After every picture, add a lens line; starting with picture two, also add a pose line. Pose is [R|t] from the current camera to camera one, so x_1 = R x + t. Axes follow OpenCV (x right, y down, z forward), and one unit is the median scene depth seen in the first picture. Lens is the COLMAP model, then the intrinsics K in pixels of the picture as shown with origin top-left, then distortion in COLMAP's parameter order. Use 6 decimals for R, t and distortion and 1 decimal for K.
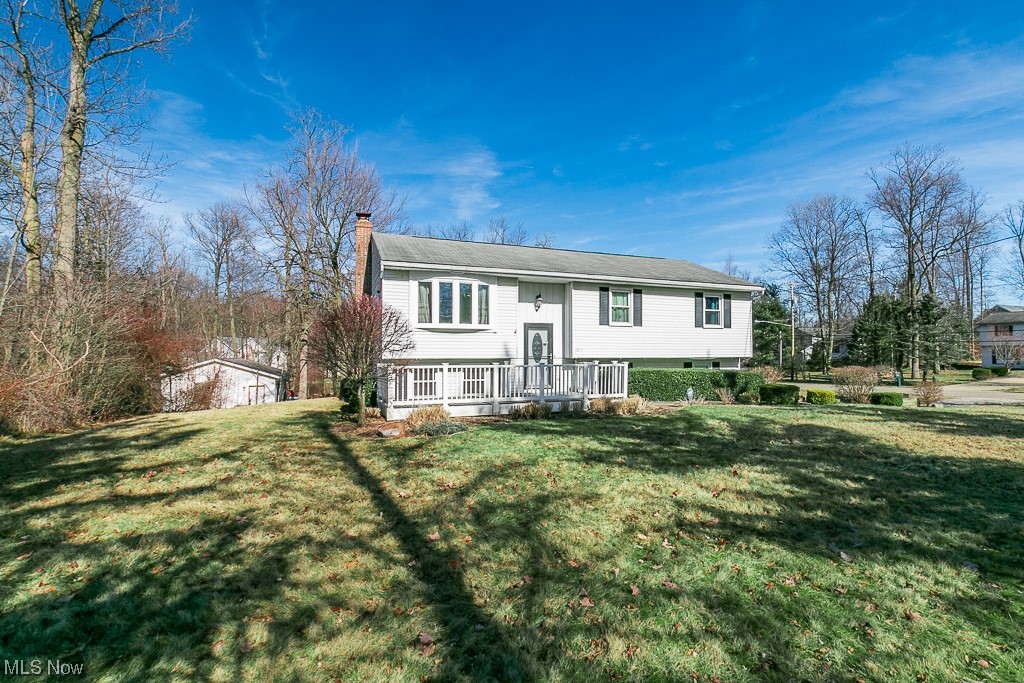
lens RADIAL K [[506.7, 0, 552.0], [0, 506.7, 350.2], [0, 0, 1]] dist [0.005456, -0.000891]
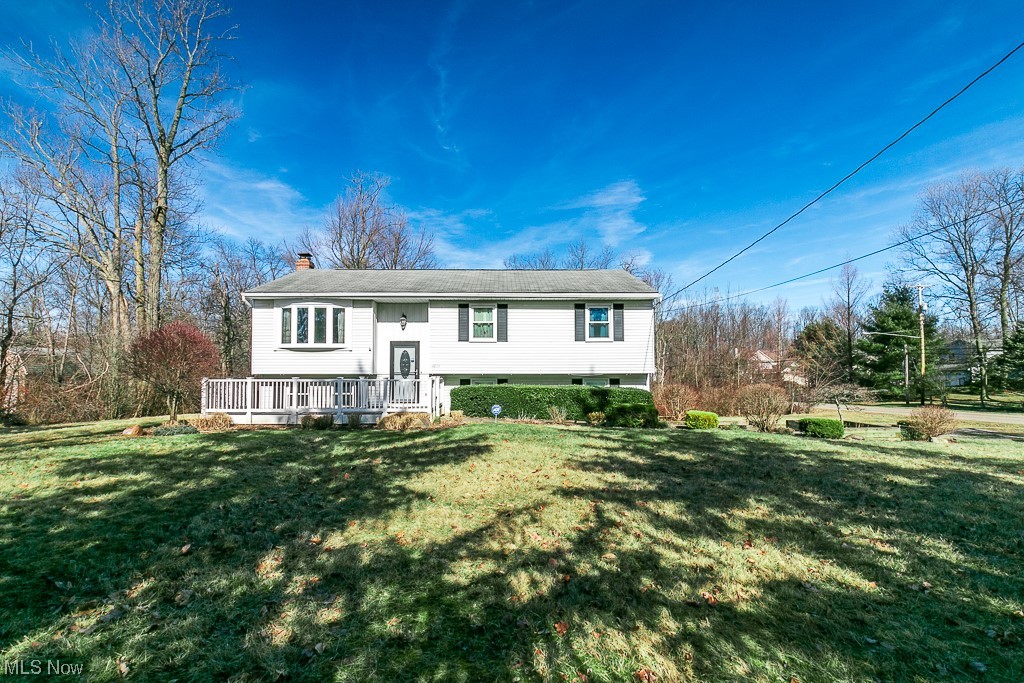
lens RADIAL K [[472.3, 0, 513.2], [0, 472.3, 367.1], [0, 0, 1]] dist [0.001354, -0.001586]
pose [[0.927315, -0.005533, -0.374240, 0.521695], [0.004215, 0.999982, -0.004340, 0.005950], [0.374258, 0.002447, 0.927322, 0.154664]]
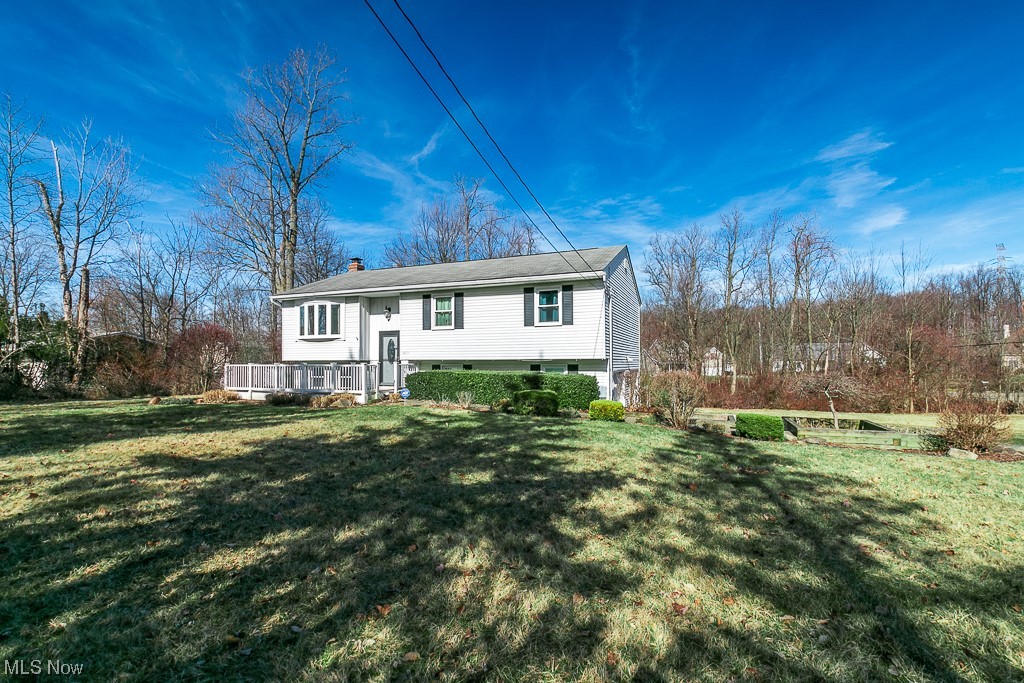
lens RADIAL K [[472.3, 0, 522.2], [0, 472.3, 359.8], [0, 0, 1]] dist [0.001354, -0.001586]
pose [[0.708134, -0.002900, -0.706072, 0.916101], [0.010352, 0.999927, 0.006274, 0.010076], [0.706002, -0.011752, 0.708112, 0.406631]]
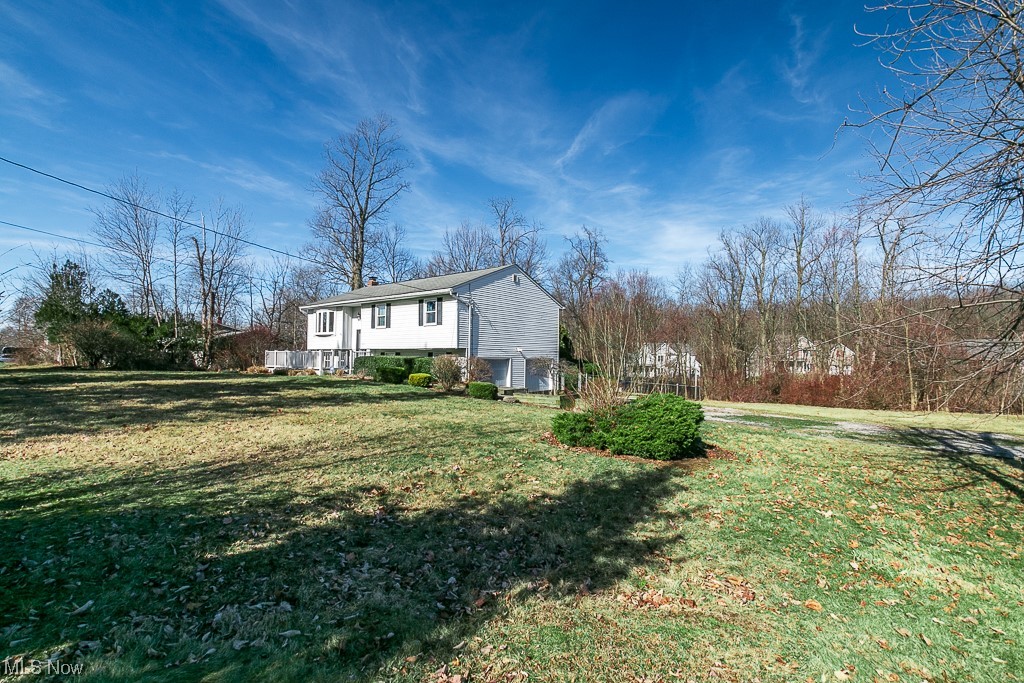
lens RADIAL K [[472.3, 0, 535.7], [0, 472.3, 341.0], [0, 0, 1]] dist [0.001354, -0.001586]
pose [[0.484088, -0.024037, -0.874689, 1.580490], [0.003189, 0.999664, -0.025706, 0.028792], [0.875013, 0.009654, 0.484002, 0.692053]]
